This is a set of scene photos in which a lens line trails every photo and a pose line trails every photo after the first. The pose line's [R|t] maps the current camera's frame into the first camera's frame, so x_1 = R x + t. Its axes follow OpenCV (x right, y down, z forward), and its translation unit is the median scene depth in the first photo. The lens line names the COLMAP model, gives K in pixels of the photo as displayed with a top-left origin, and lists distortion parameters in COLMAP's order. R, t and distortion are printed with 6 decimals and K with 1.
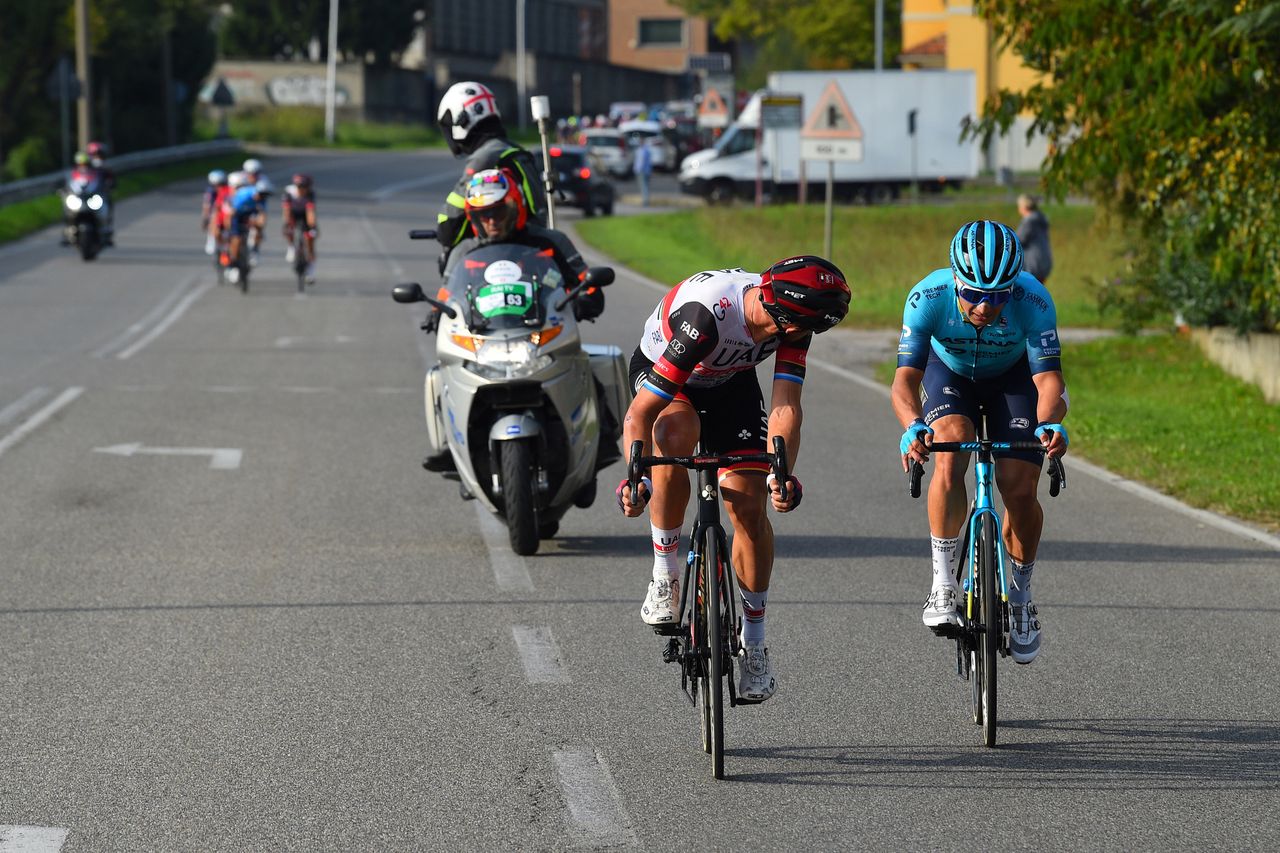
lens RADIAL K [[6755.4, 0, 638.8], [0, 6755.4, 426.9], [0, 0, 1]] dist [0.162159, 0.000000]
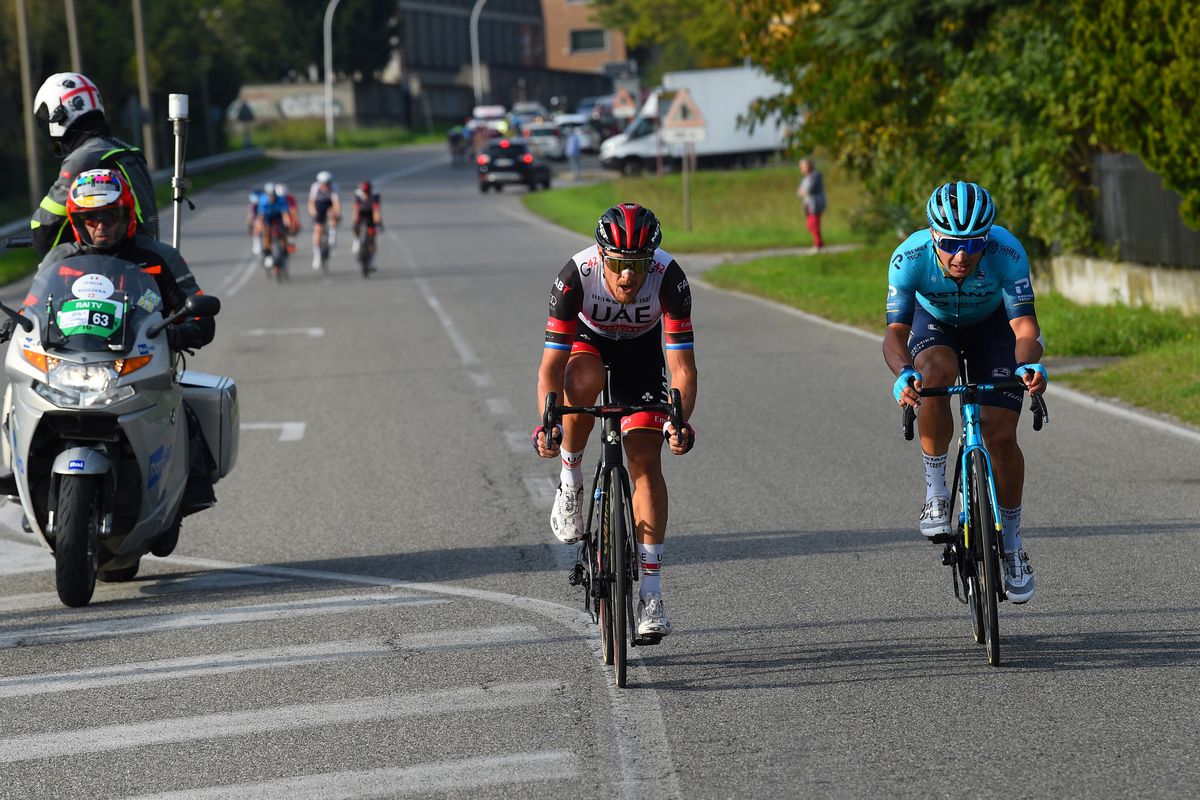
lens RADIAL K [[6721.3, 0, 601.9], [0, 6721.3, 399.6], [0, 0, 1]] dist [0.567612, 0.000000]
pose [[0.998224, -0.059446, -0.003776, 0.007765], [0.059445, 0.998232, -0.000227, 0.009713], [0.003783, 0.000002, 0.999993, -0.286801]]
